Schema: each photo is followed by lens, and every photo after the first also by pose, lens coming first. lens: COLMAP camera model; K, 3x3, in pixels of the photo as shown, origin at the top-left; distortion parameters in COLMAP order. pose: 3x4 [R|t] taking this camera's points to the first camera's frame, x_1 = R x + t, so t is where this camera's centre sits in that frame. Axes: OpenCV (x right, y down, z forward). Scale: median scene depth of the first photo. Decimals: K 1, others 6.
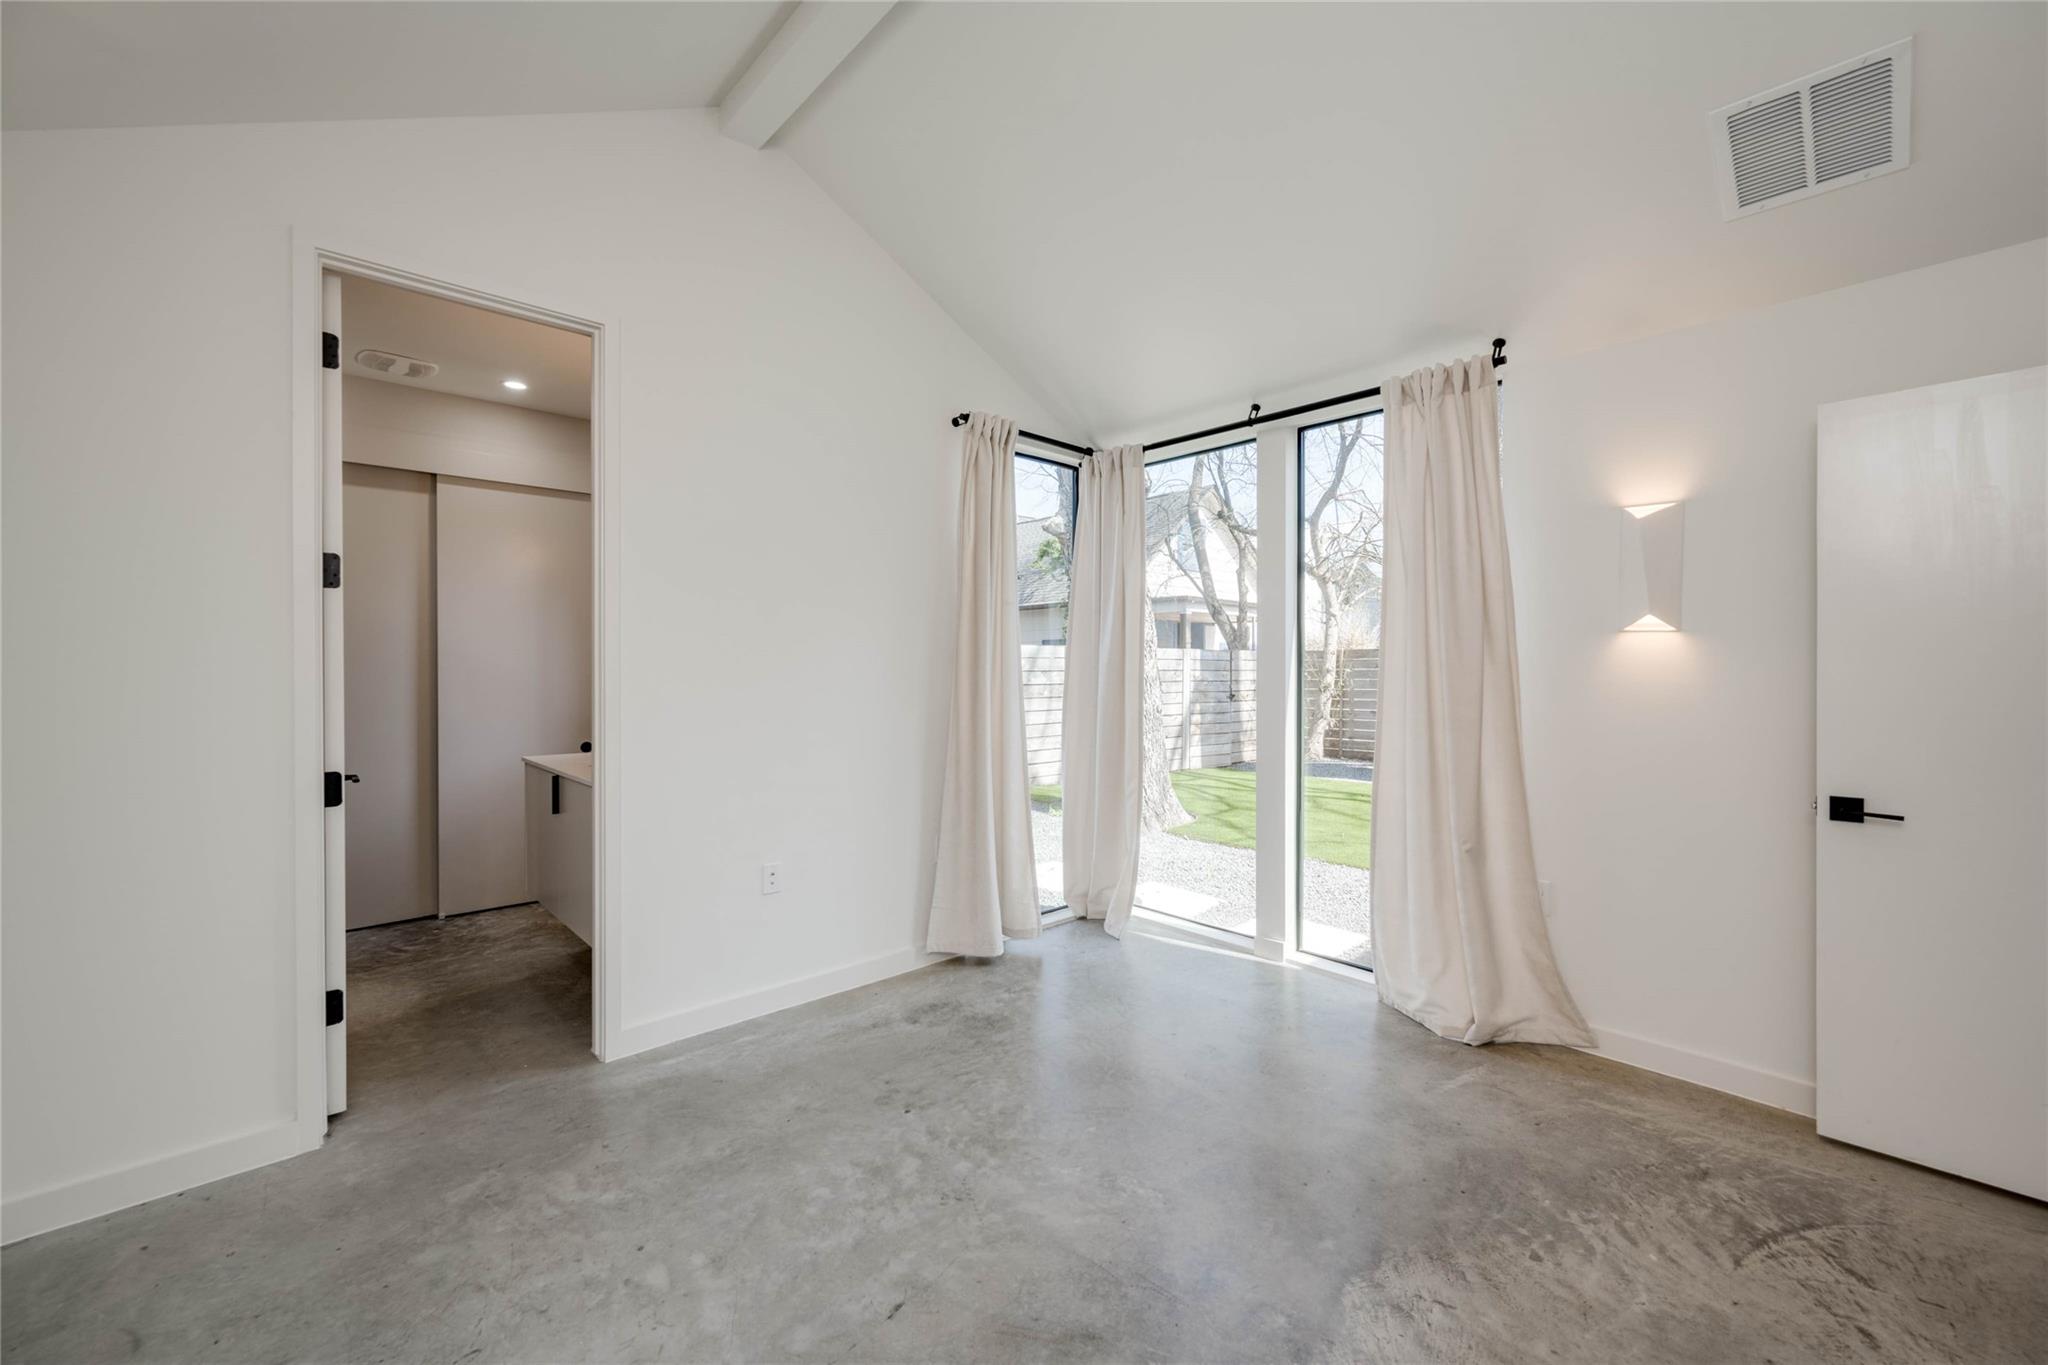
lens RADIAL K [[805.1, 0, 1027.4], [0, 805.1, 677.4], [0, 0, 1]] dist [0.009088, 0.000254]
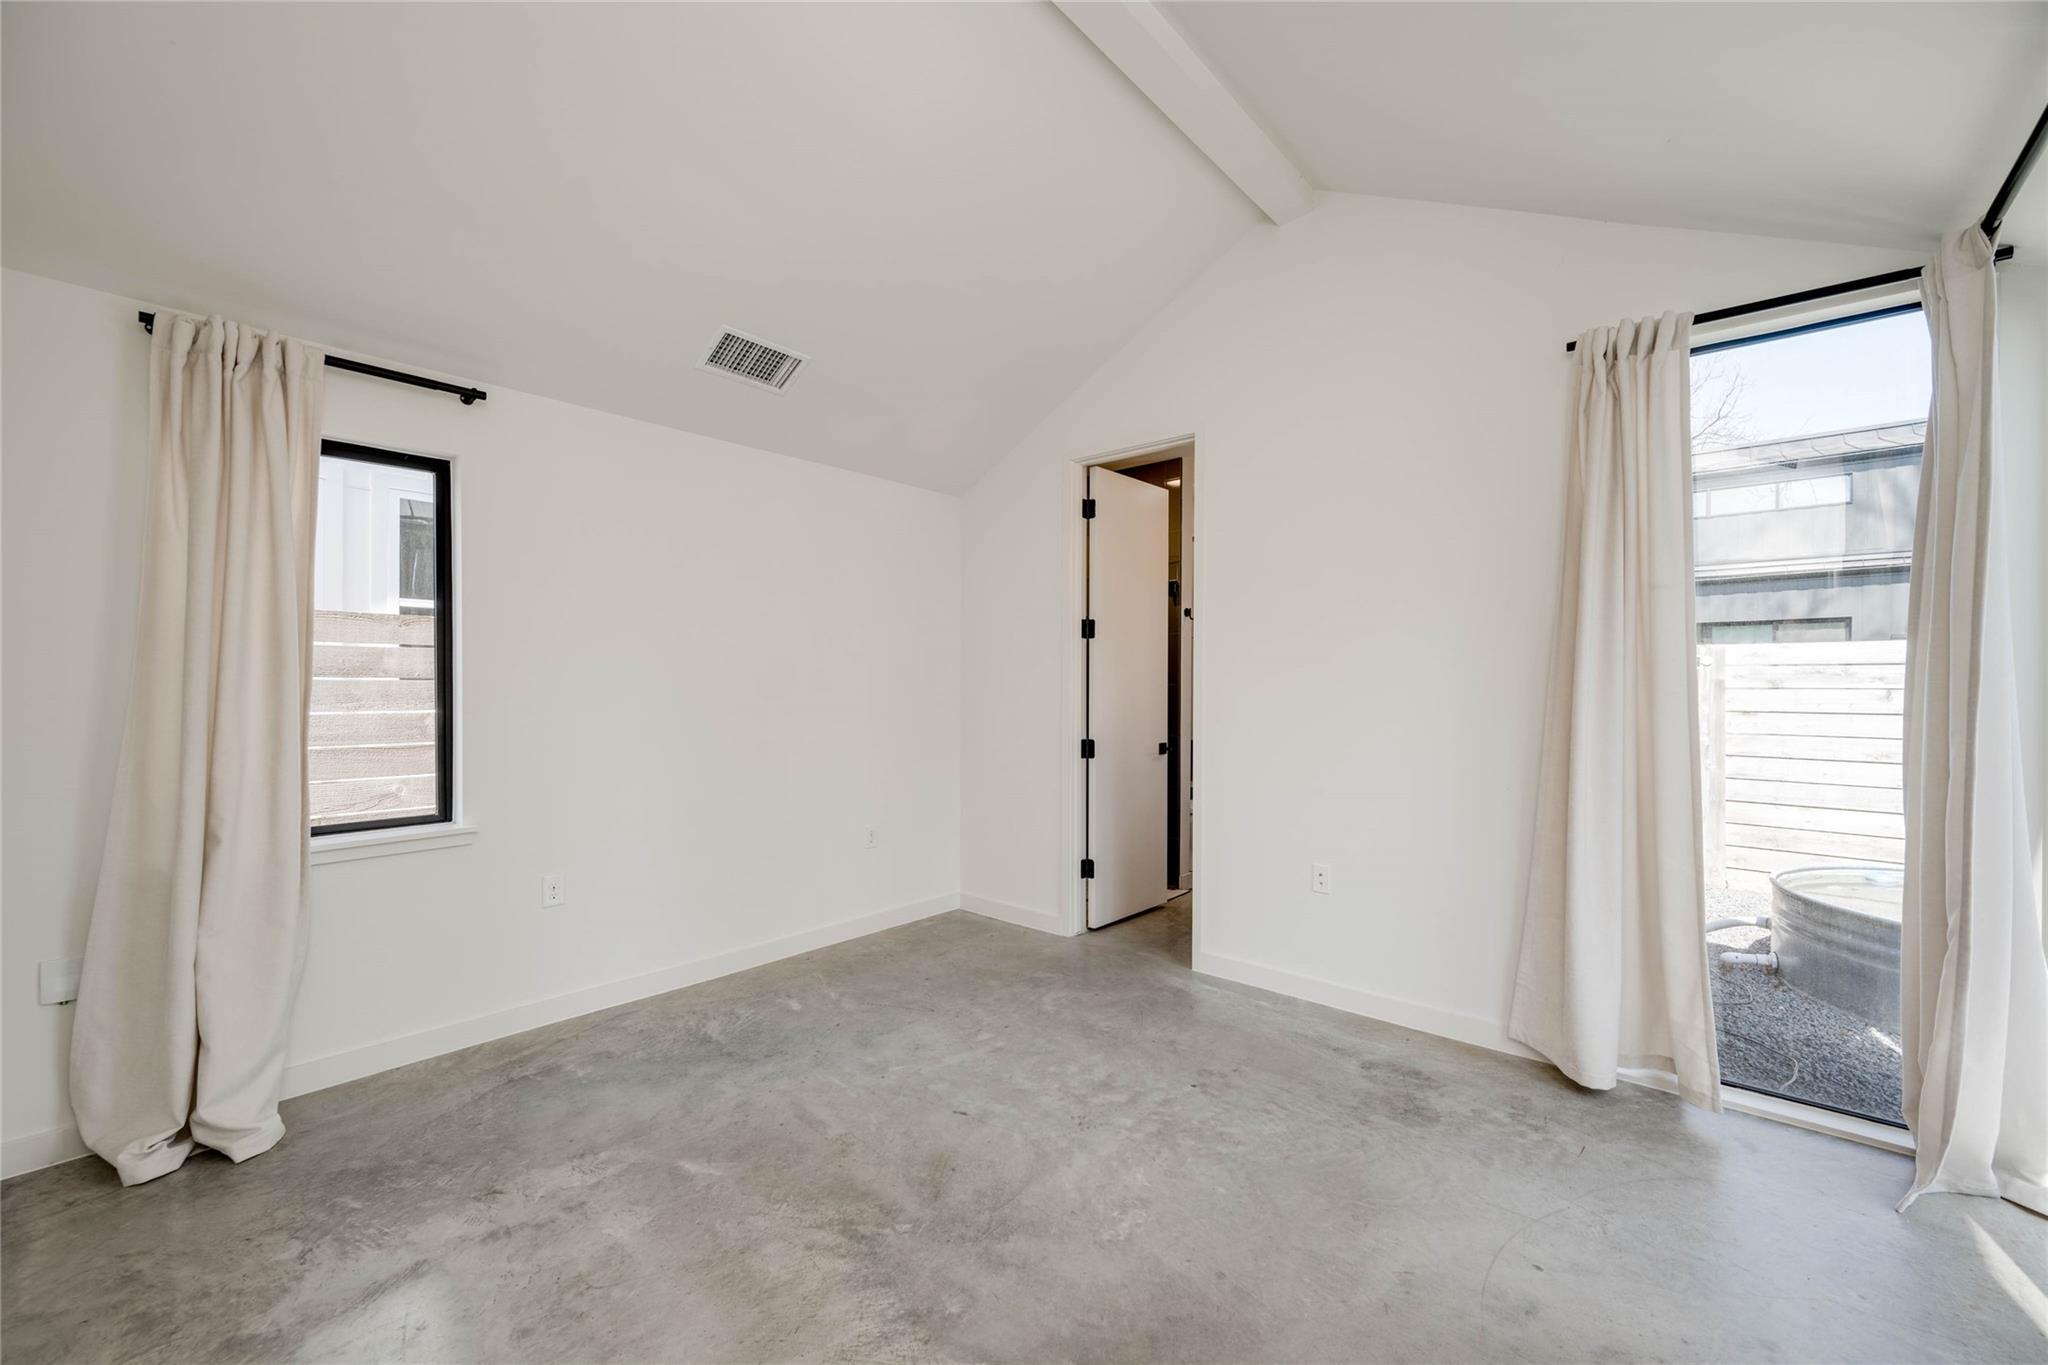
lens RADIAL K [[823.1, 0, 1064.0], [0, 823.1, 668.6], [0, 0, 1]] dist [0.001653, -0.000187]
pose [[0.137258, -0.017646, -0.990378, 0.911190], [-0.014072, 0.999706, -0.019763, 0.000139], [0.990435, 0.016649, 0.136970, 0.648008]]
